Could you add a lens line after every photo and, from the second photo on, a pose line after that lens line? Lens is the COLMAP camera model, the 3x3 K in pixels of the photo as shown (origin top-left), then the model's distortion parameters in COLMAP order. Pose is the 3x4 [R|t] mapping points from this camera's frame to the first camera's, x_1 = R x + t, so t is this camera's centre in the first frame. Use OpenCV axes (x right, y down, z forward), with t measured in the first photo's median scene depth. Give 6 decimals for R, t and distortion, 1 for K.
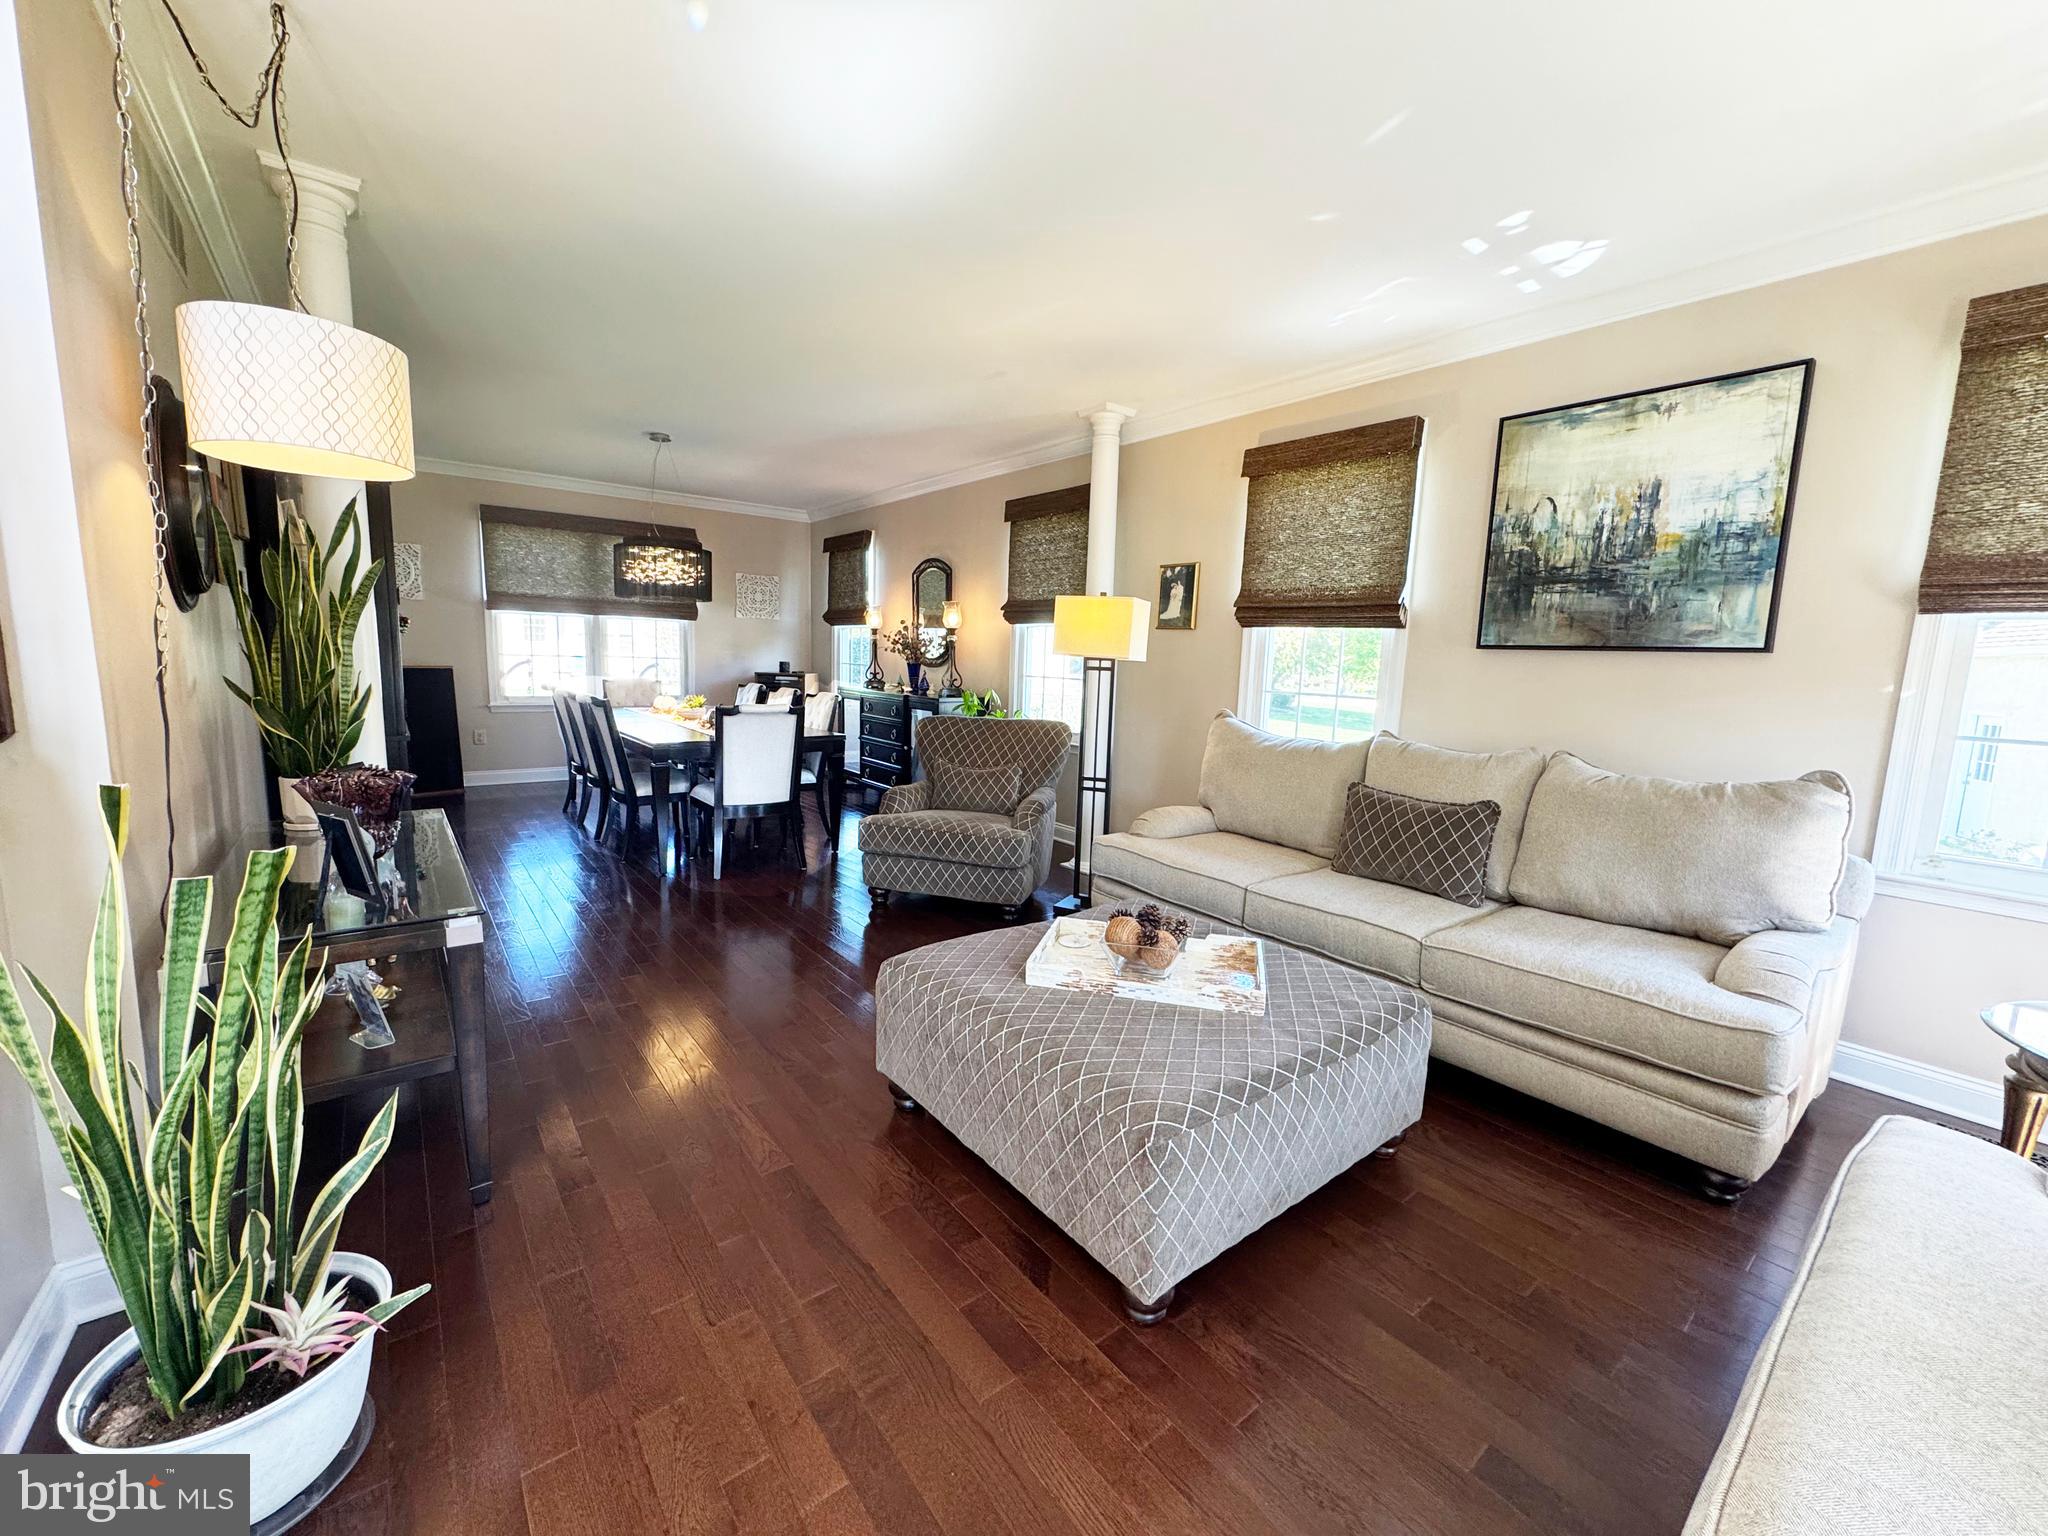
lens RADIAL K [[815.9, 0, 1024.0], [0, 815.9, 768.0], [0, 0, 1]] dist [-0.000796, 0.000006]
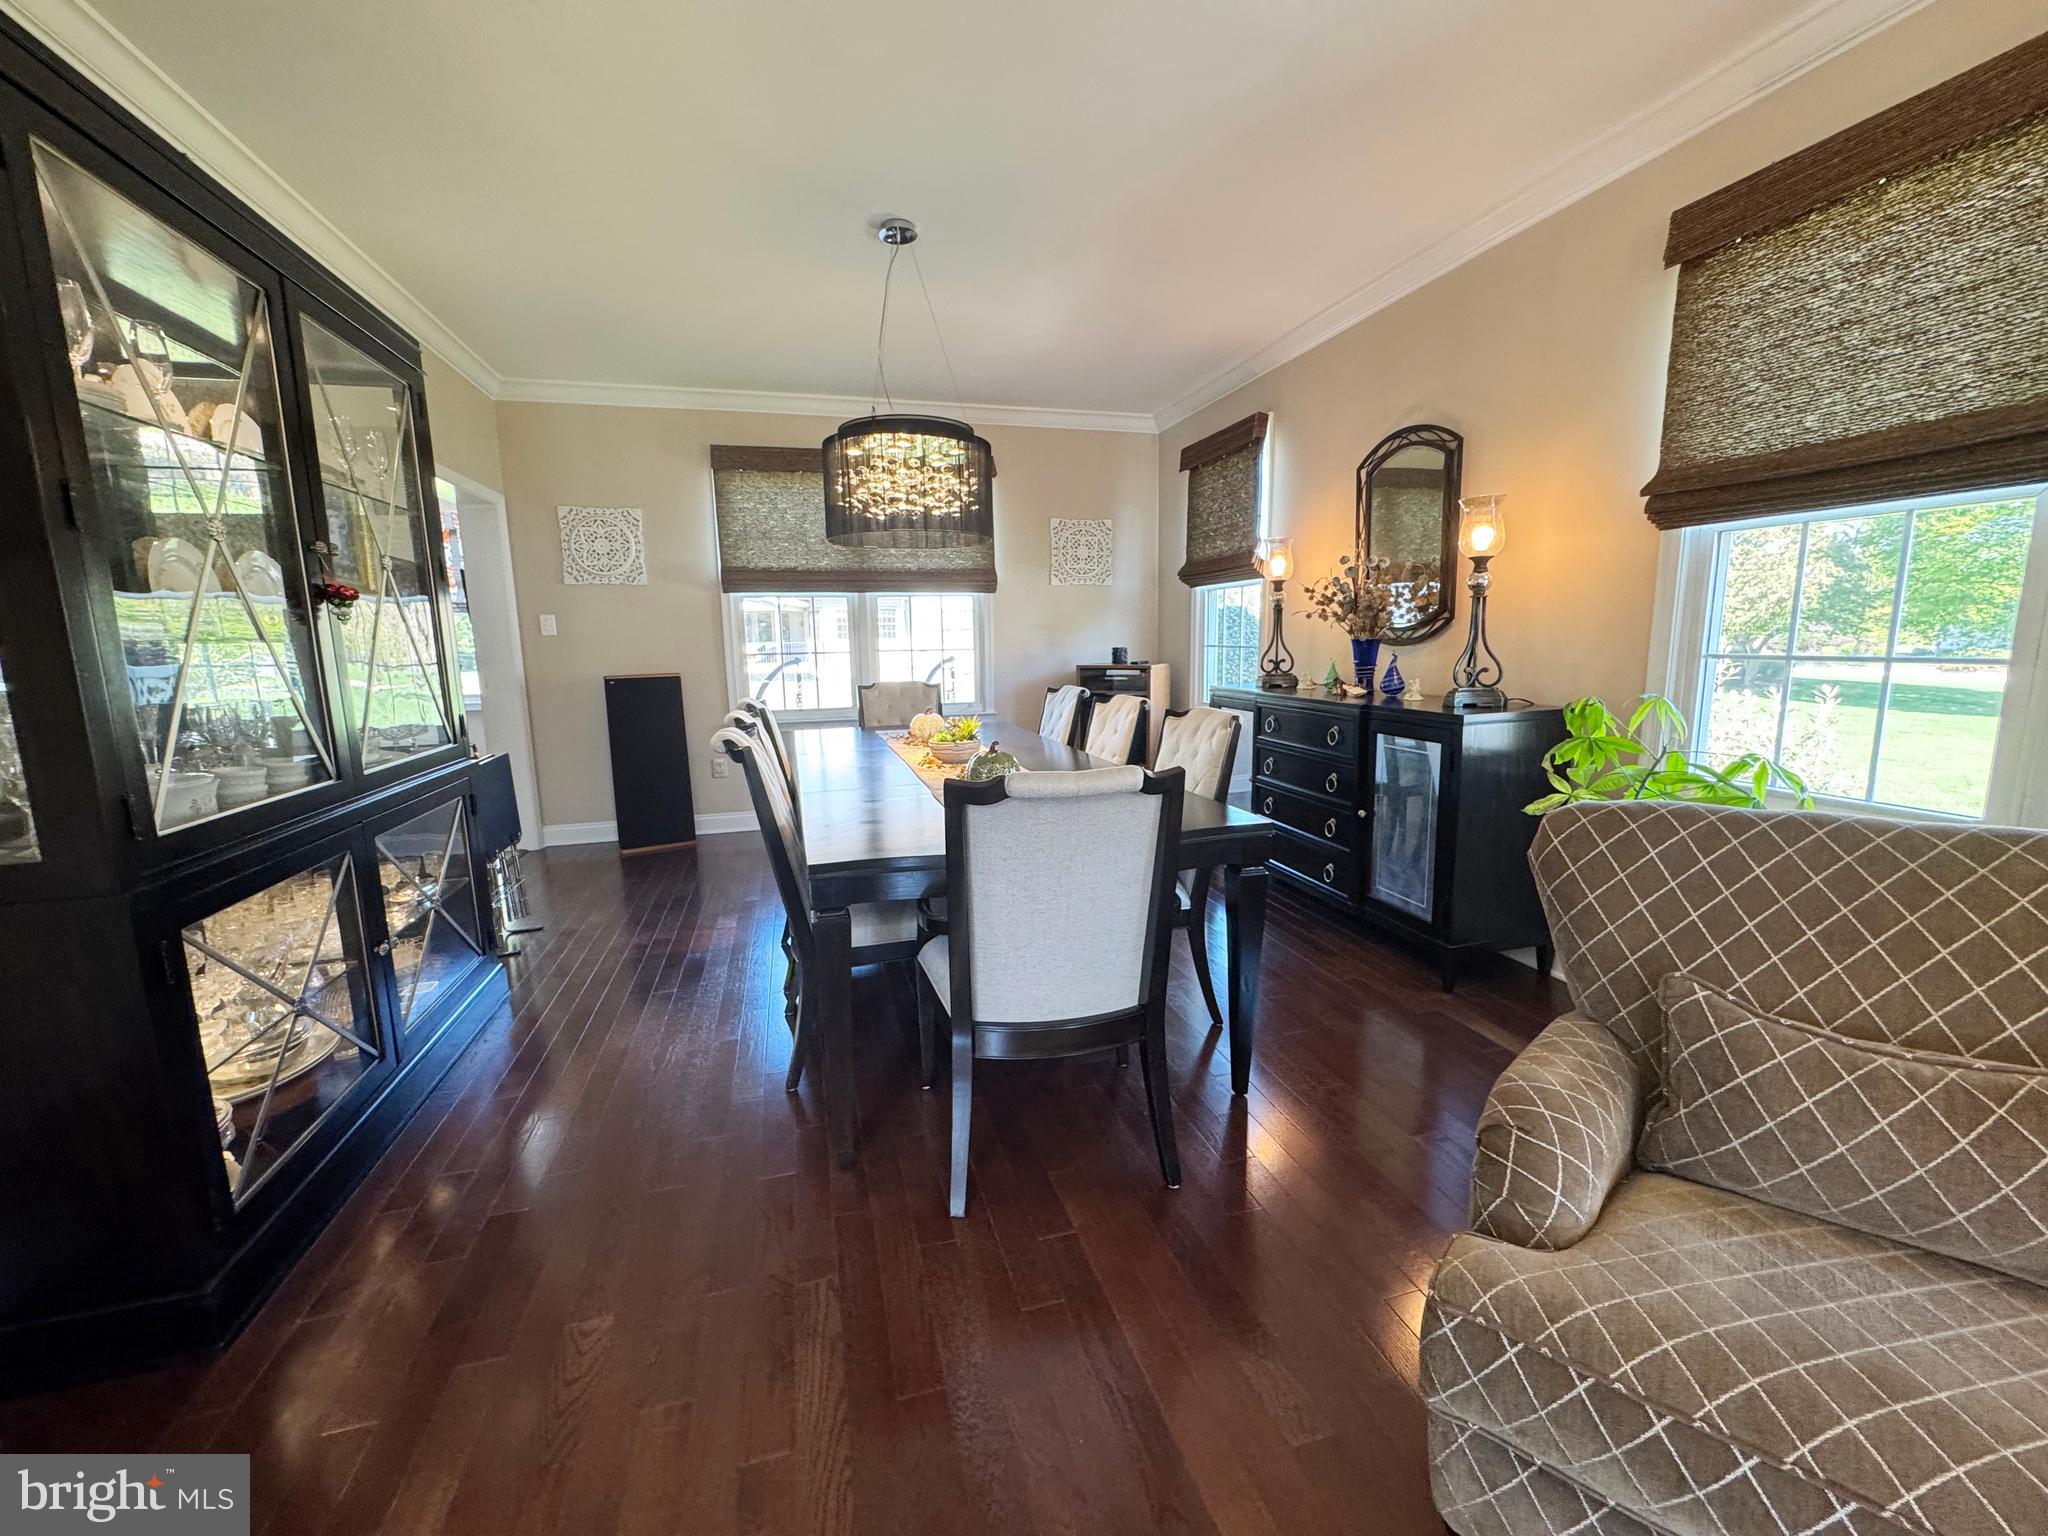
lens RADIAL K [[815.9, 0, 1024.0], [0, 815.9, 768.0], [0, 0, 1]] dist [-0.000796, 0.000006]
pose [[0.922966, 0.012802, -0.384670, -0.134790], [-0.004879, 0.999755, 0.021568, -0.057352], [0.384852, -0.018030, 0.922802, 0.441702]]
